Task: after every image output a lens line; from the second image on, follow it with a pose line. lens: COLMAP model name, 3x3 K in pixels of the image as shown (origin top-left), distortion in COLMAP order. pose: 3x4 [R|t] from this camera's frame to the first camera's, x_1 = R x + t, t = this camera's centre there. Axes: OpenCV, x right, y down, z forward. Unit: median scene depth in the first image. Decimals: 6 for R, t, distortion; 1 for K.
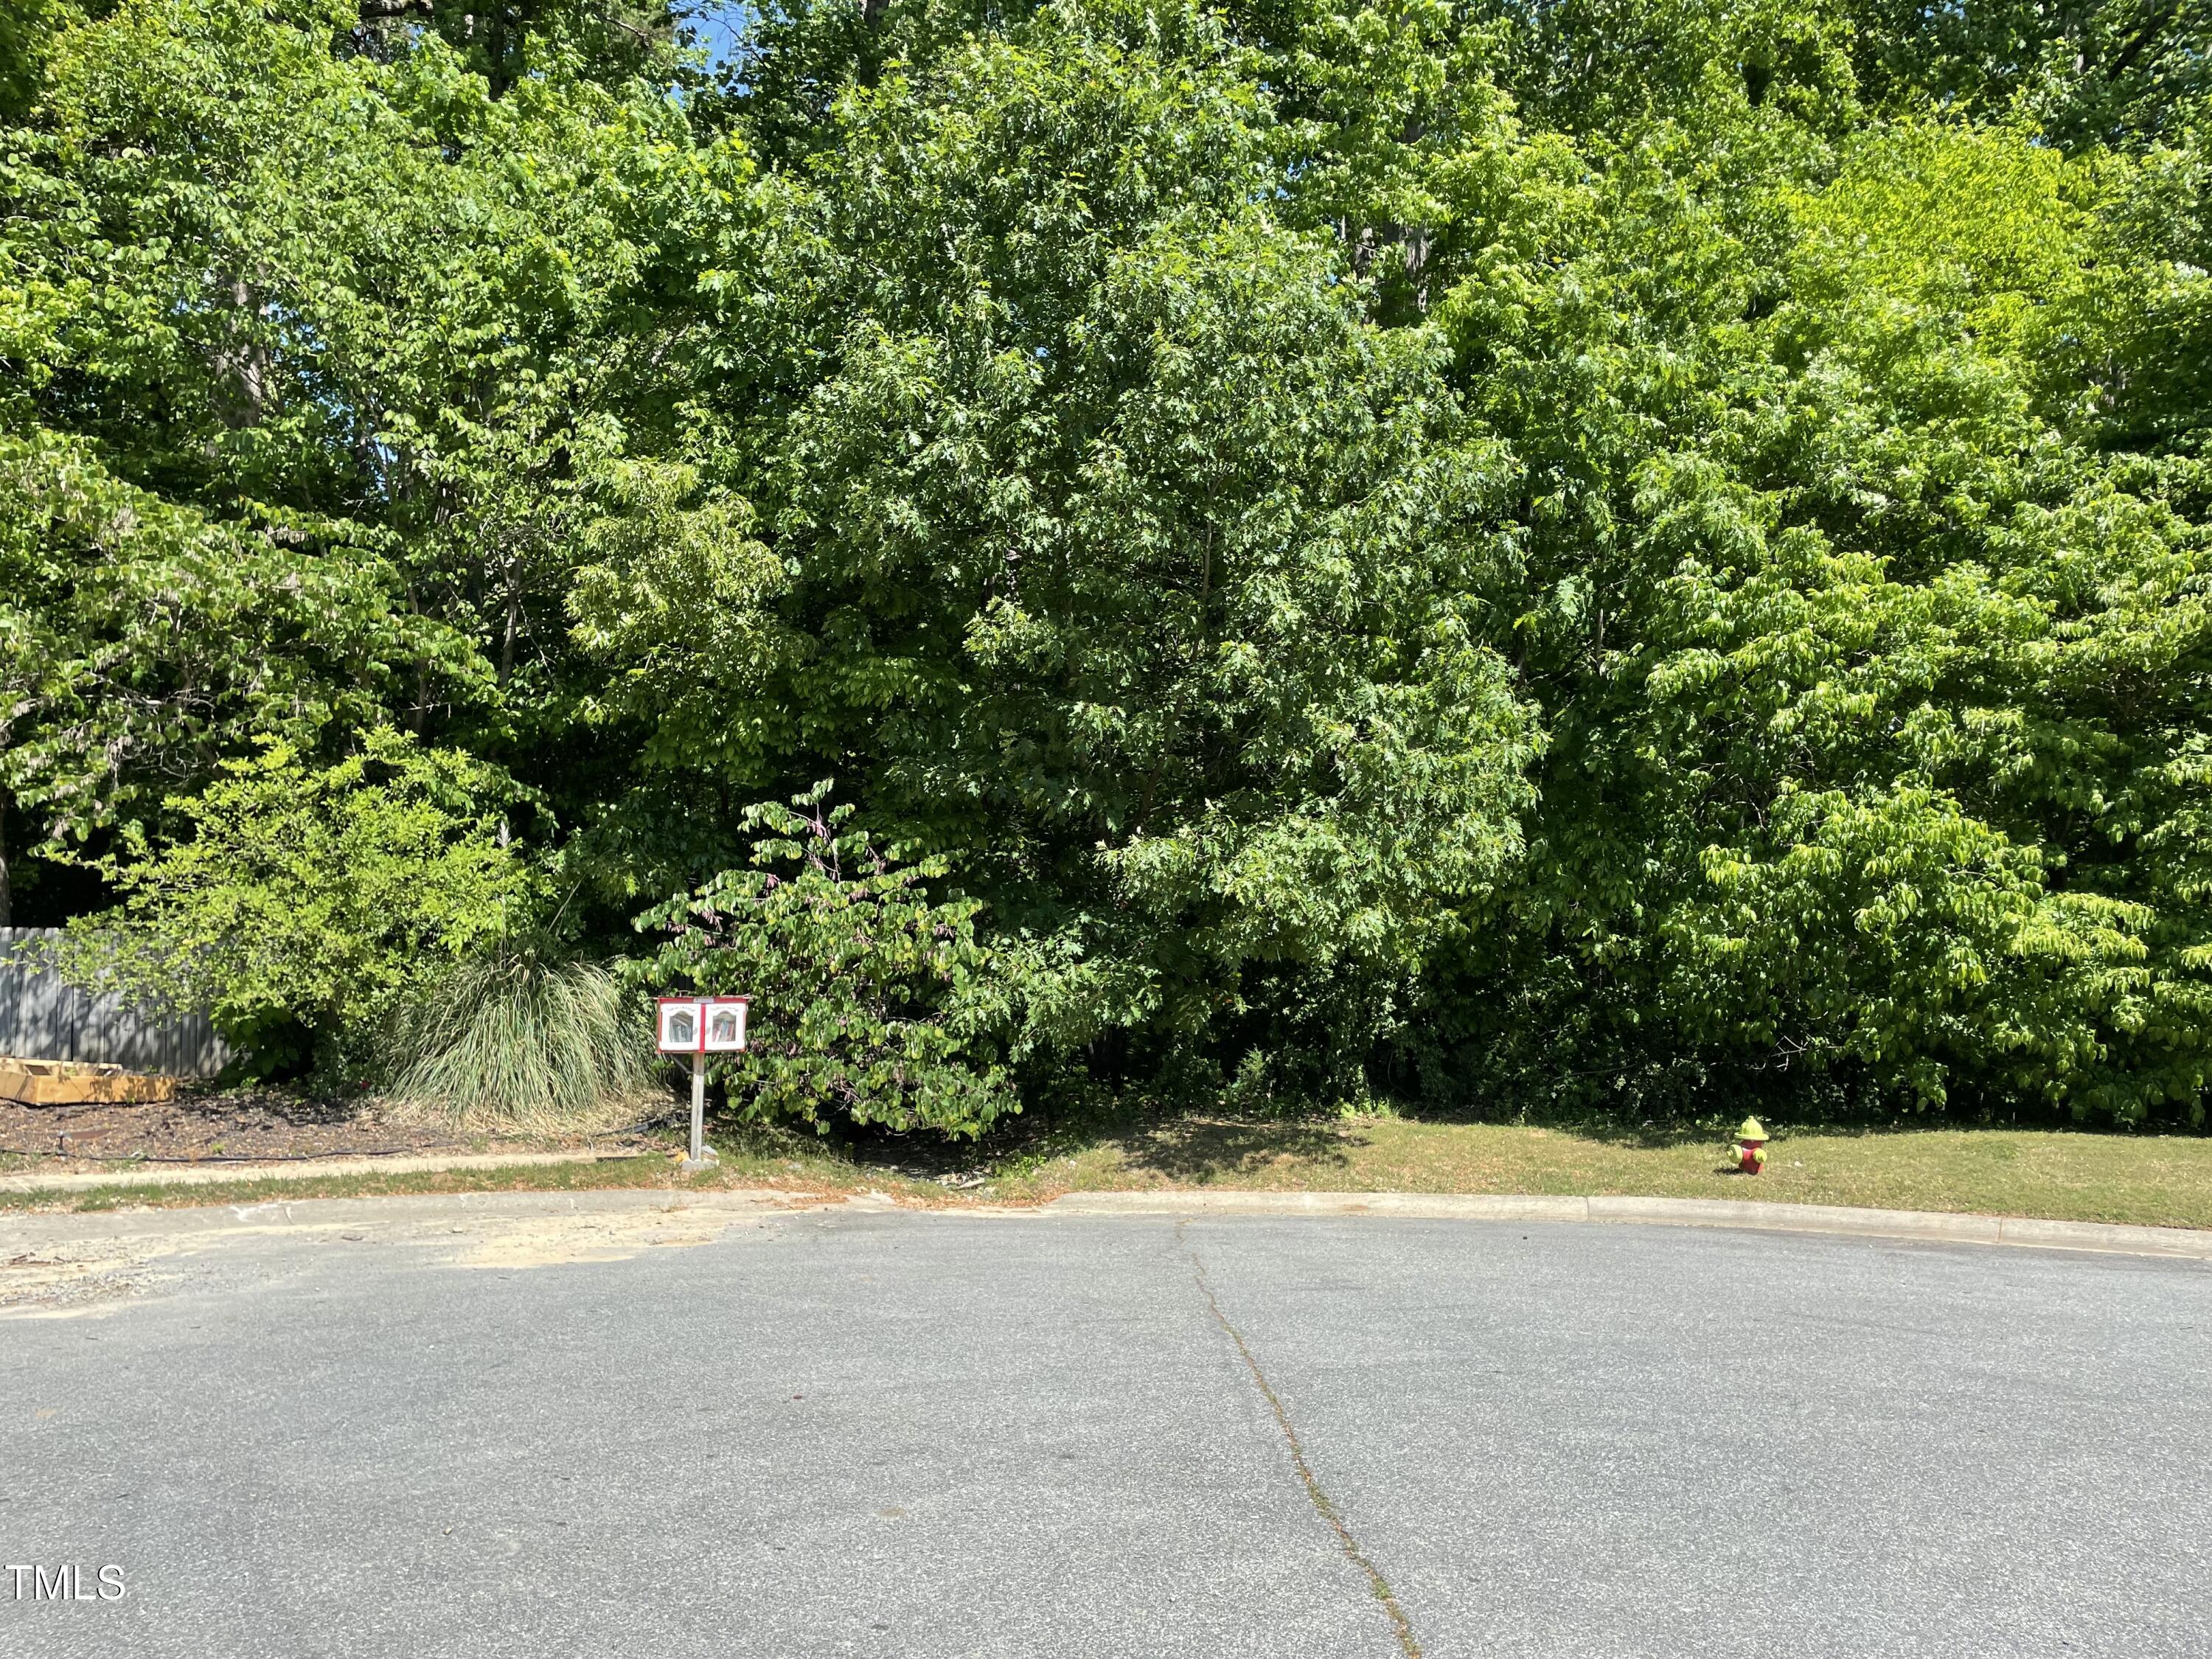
lens RADIAL K [[1686.7, 0, 1108.7], [0, 1686.7, 825.6], [0, 0, 1]] dist [0.041803, -0.015956]
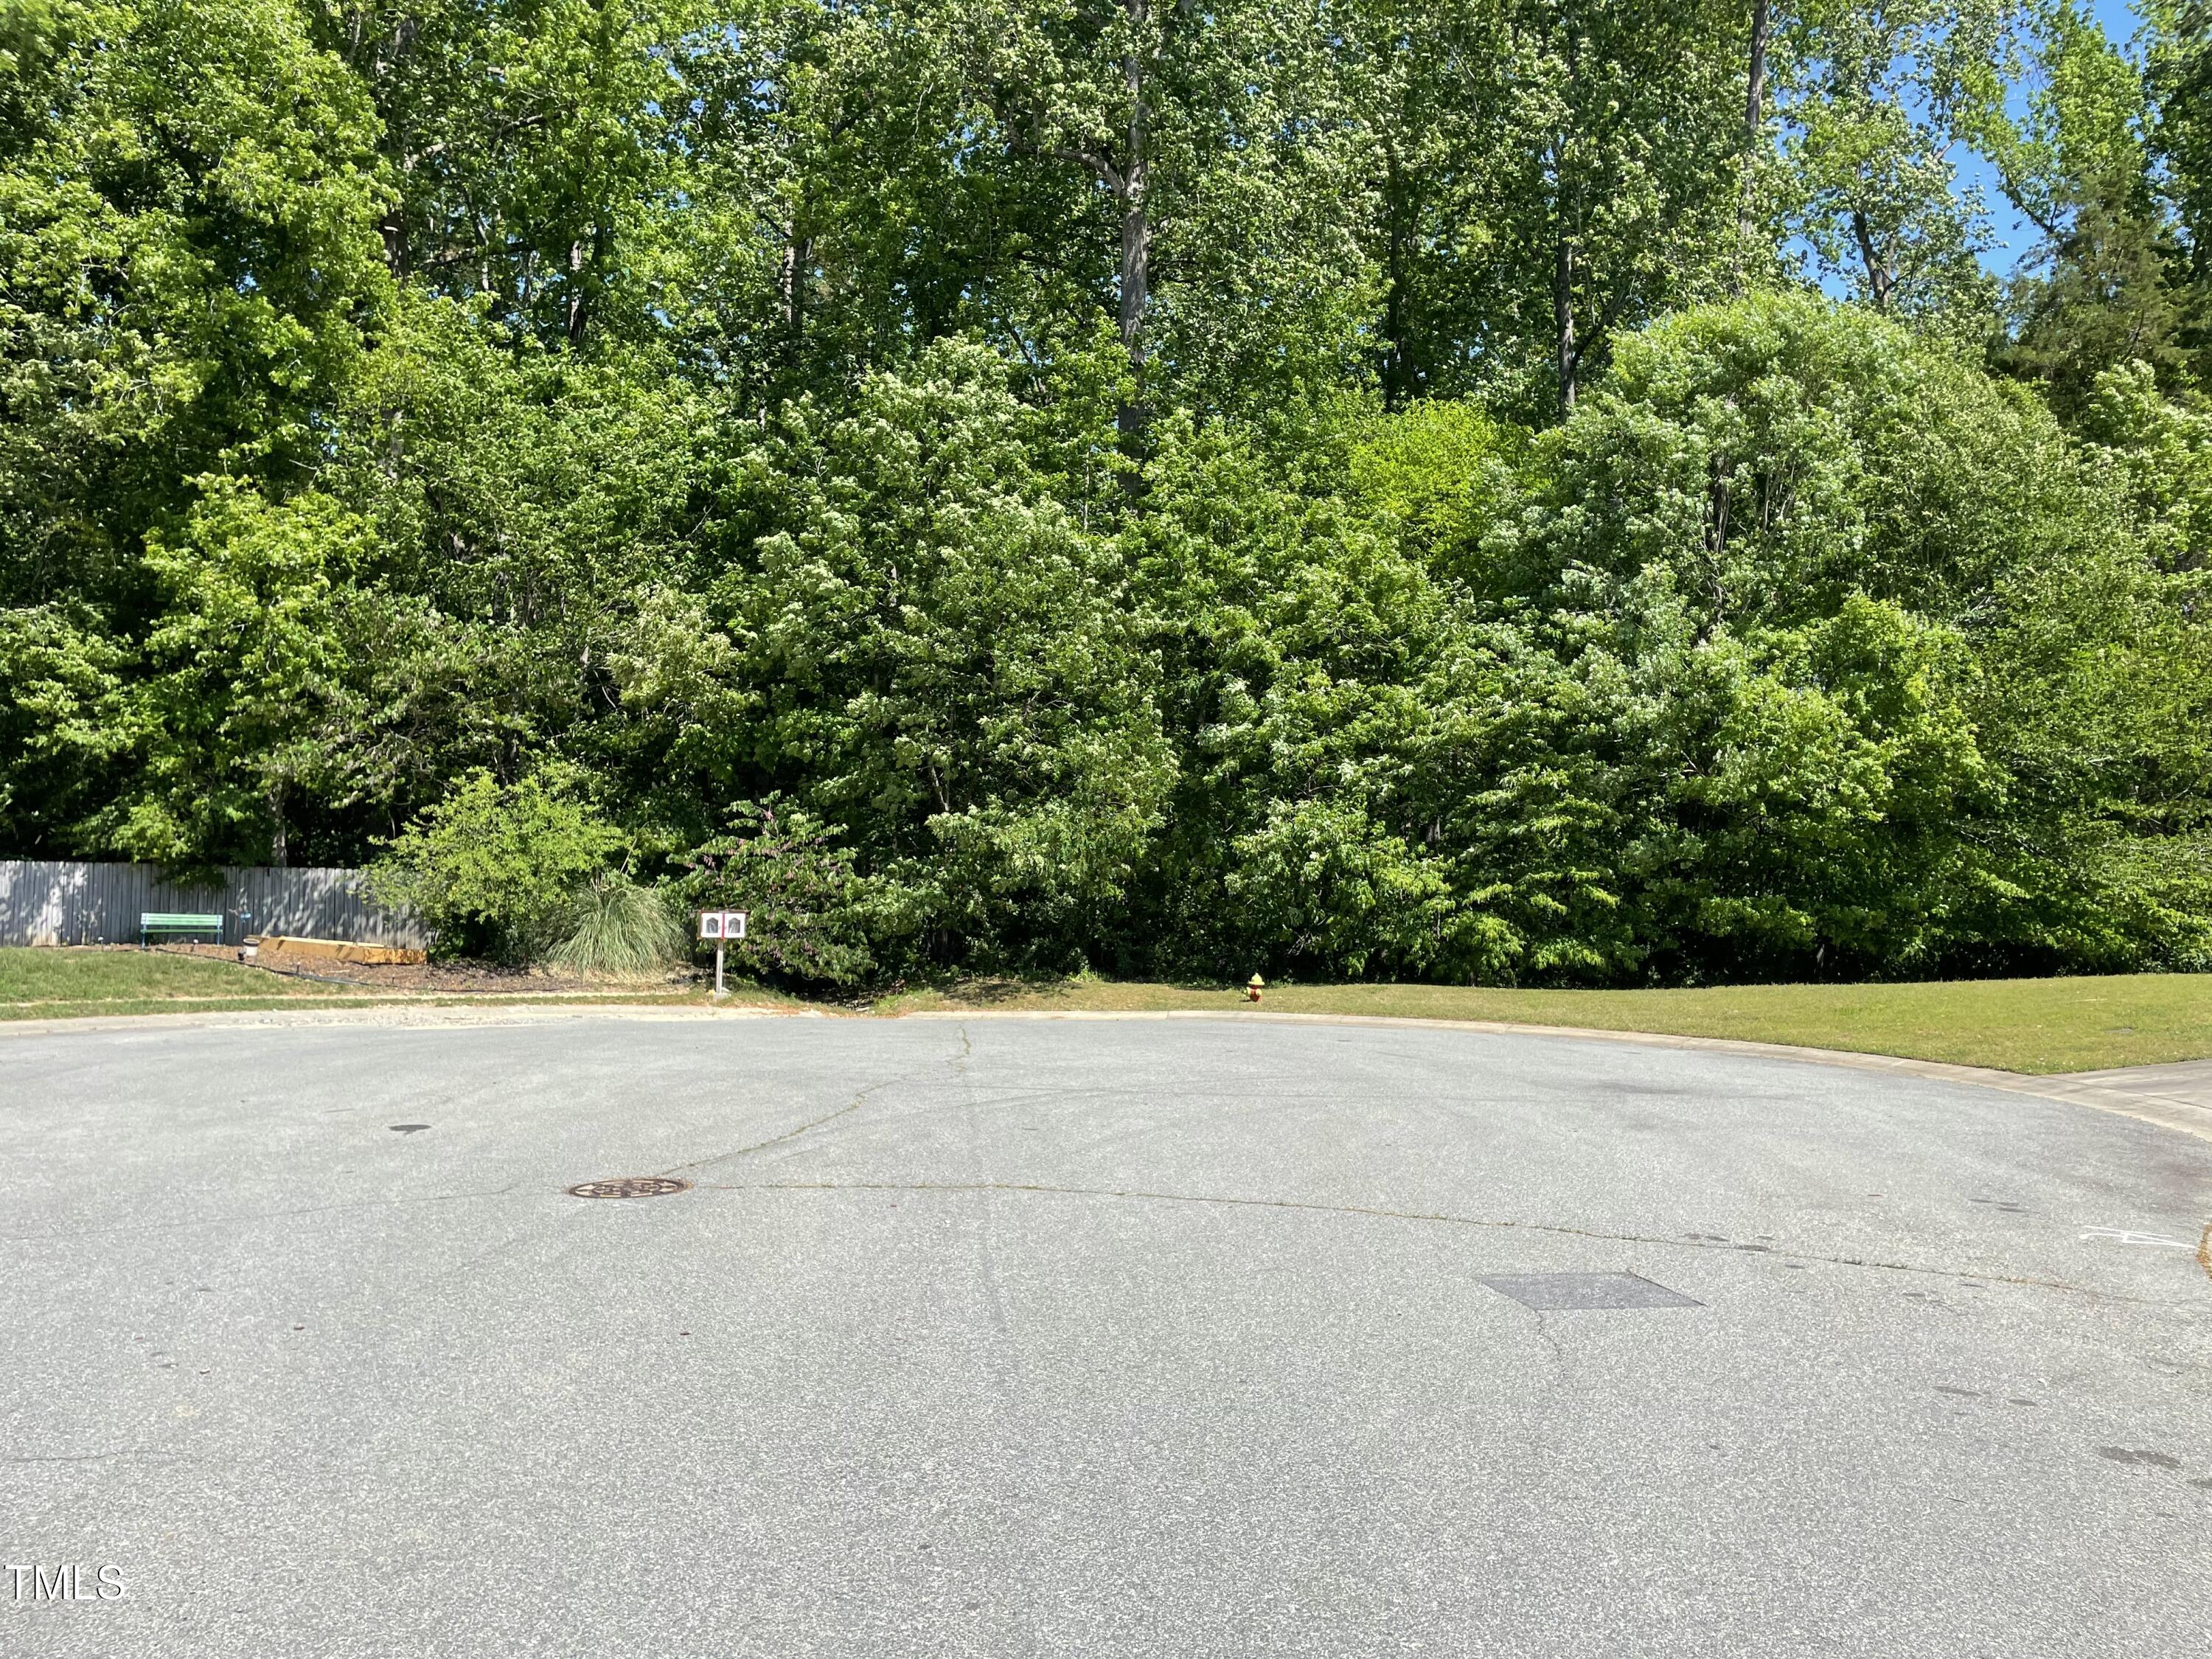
lens RADIAL K [[1687.9, 0, 1104.8], [0, 1687.9, 831.1], [0, 0, 1]] dist [0.042781, 0.000501]
pose [[0.992715, 0.015460, 0.119491, -0.037947], [-0.023354, 0.997615, 0.064948, -0.114956], [-0.118202, -0.067266, 0.990709, -0.885861]]
